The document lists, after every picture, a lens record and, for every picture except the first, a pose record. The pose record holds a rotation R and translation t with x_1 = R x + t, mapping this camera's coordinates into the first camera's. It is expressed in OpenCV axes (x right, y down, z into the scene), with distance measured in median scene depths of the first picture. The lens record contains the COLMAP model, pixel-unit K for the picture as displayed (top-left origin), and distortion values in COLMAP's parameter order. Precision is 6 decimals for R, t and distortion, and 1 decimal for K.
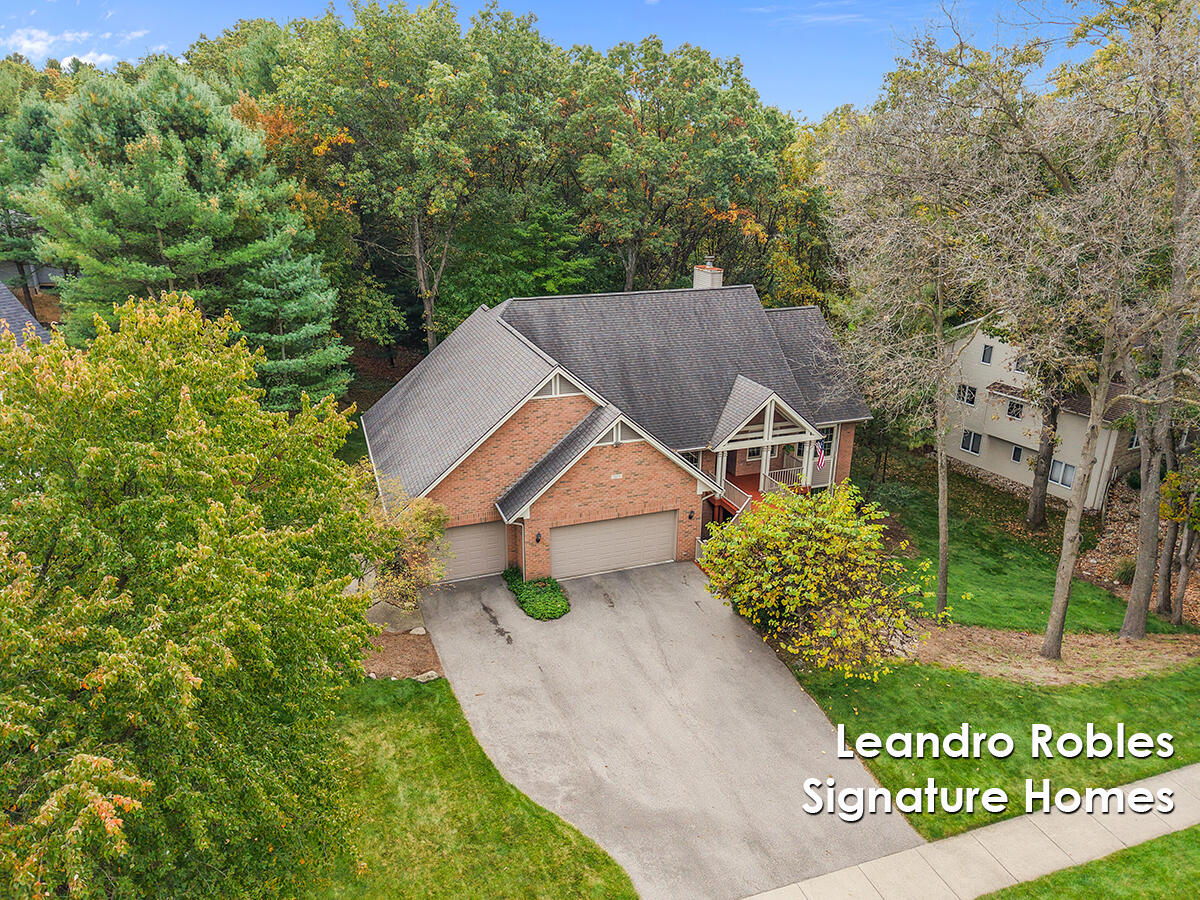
lens RADIAL K [[833.2, 0, 599.8], [0, 833.2, 429.6], [0, 0, 1]] dist [0.029708, -0.000613]
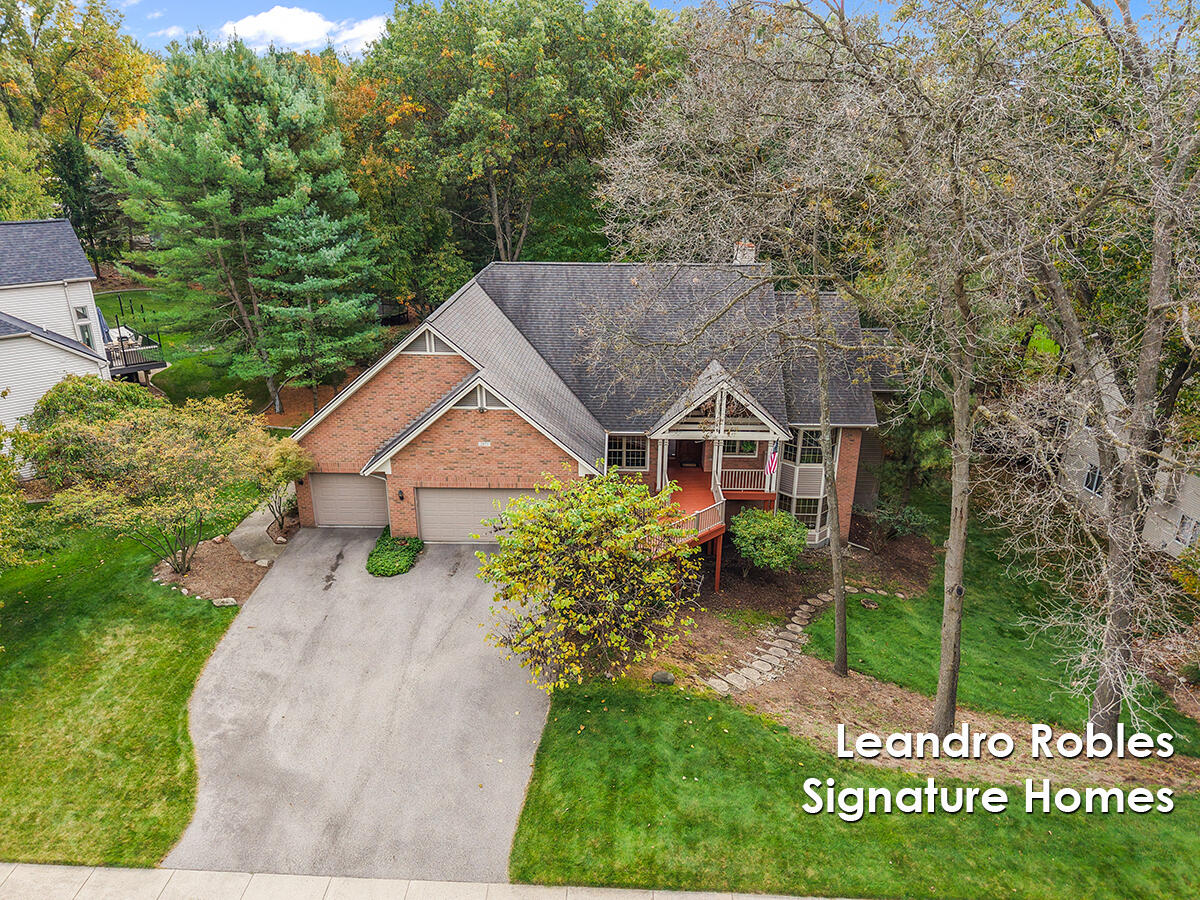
lens RADIAL K [[826.2, 0, 594.7], [0, 826.2, 449.6], [0, 0, 1]] dist [0.016697, -0.001334]
pose [[0.928841, 0.122702, -0.349568, 0.472395], [-0.113442, 0.992436, 0.046926, 0.004087], [0.352682, -0.003931, 0.935735, 0.162721]]
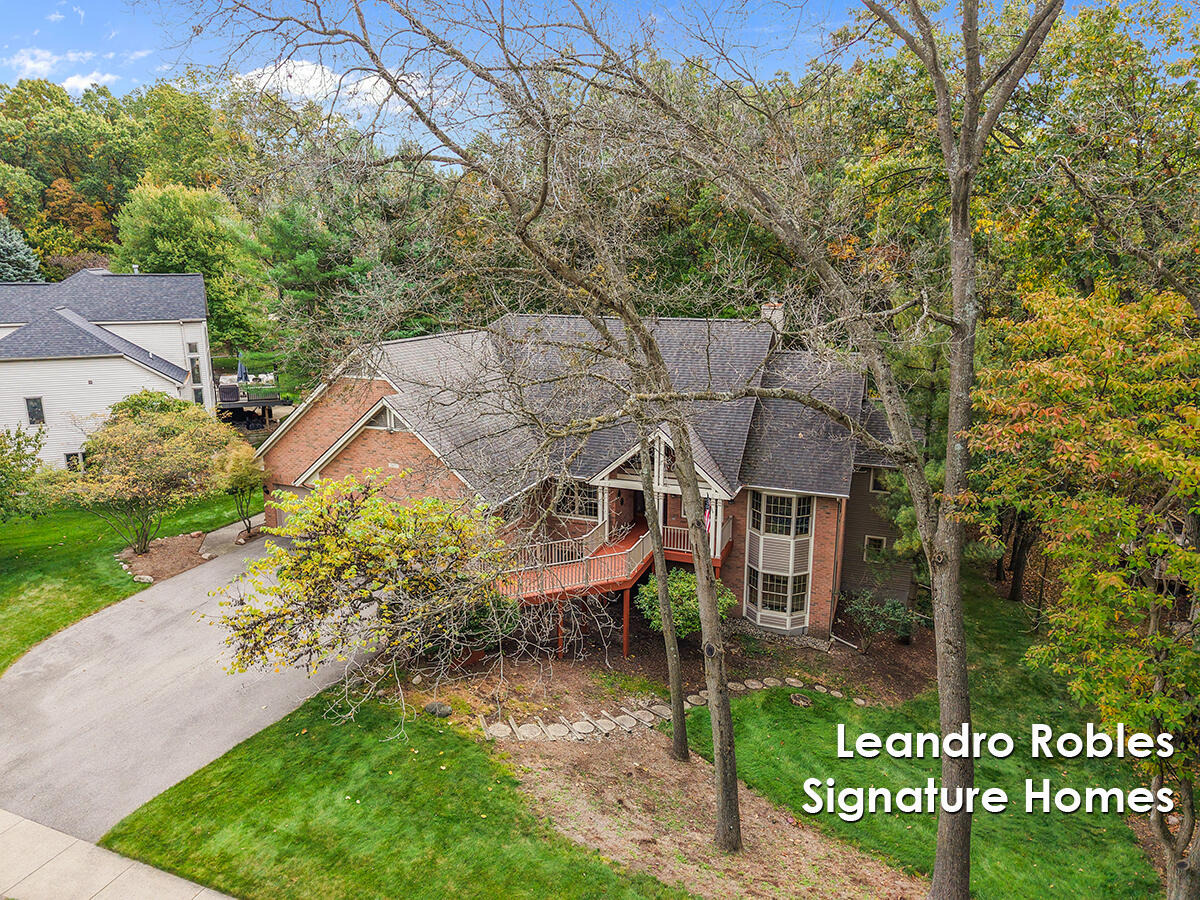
lens RADIAL K [[826.2, 0, 594.7], [0, 826.2, 449.6], [0, 0, 1]] dist [0.016697, -0.001334]
pose [[0.740212, 0.140212, -0.657592, 0.839394], [-0.207292, 0.977964, -0.024815, 0.013325], [0.639622, 0.154682, 0.752966, 0.420332]]
